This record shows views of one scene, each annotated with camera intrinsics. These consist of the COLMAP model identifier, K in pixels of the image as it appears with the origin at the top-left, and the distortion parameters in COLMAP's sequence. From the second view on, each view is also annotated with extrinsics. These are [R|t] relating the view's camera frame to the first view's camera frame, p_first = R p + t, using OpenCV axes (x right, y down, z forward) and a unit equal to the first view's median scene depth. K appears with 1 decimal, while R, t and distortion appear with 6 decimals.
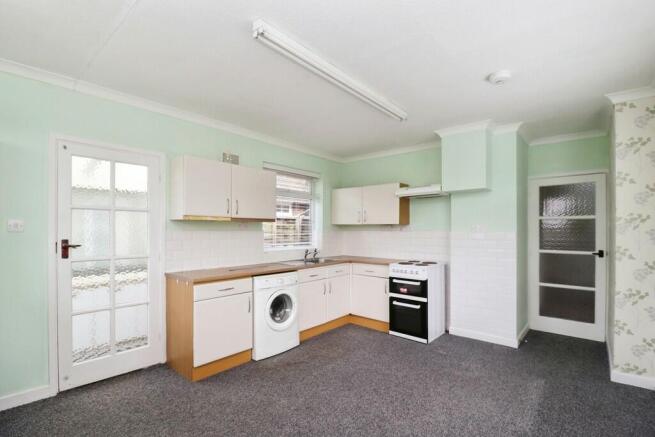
lens RADIAL K [[305.5, 0, 328.6], [0, 305.5, 235.0], [0, 0, 1]] dist [-0.010332, -0.000496]
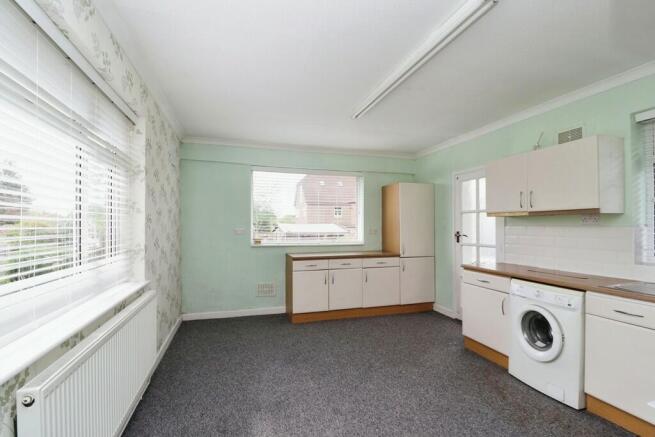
lens RADIAL K [[305.5, 0, 328.6], [0, 305.5, 235.0], [0, 0, 1]] dist [-0.010332, -0.000496]
pose [[-0.531190, 0.024546, -0.846897, 0.675419], [-0.010229, 0.999322, 0.035379, -0.012712], [0.847191, 0.027456, -0.530579, 0.874022]]
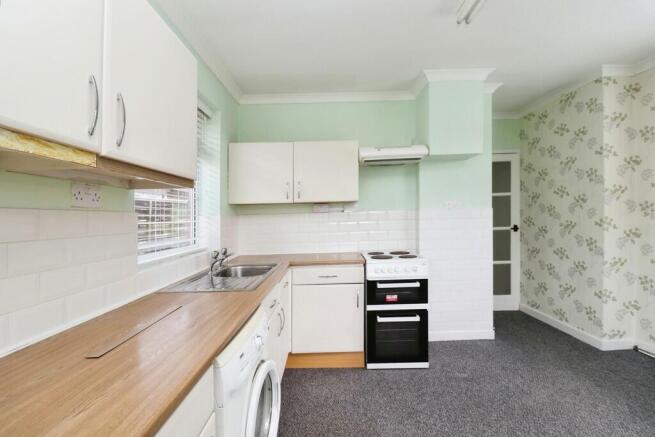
lens RADIAL K [[307.5, 0, 330.6], [0, 307.5, 219.5], [0, 0, 1]] dist [0.001829, -0.013095]
pose [[0.757091, -0.029437, 0.652646, -0.304806], [0.042734, 0.999076, -0.004510, 0.007231], [-0.651910, 0.031304, 0.757649, 0.601779]]
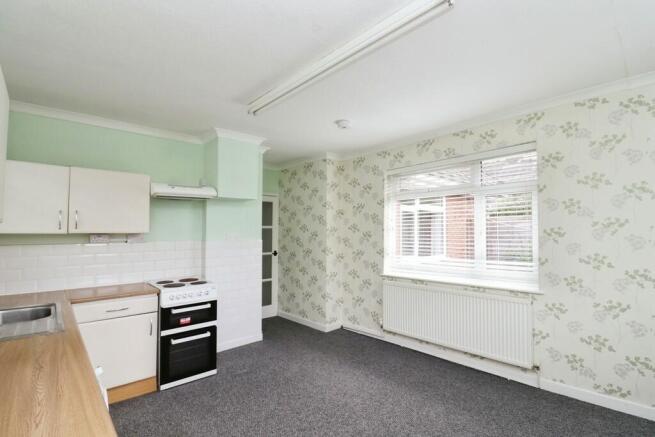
lens RADIAL K [[305.5, 0, 328.6], [0, 305.5, 235.0], [0, 0, 1]] dist [-0.010332, -0.000496]
pose [[0.122227, -0.011378, 0.992437, -0.482936], [0.029768, 0.999526, 0.007793, -0.028117], [-0.992056, 0.028591, 0.122508, 0.576843]]
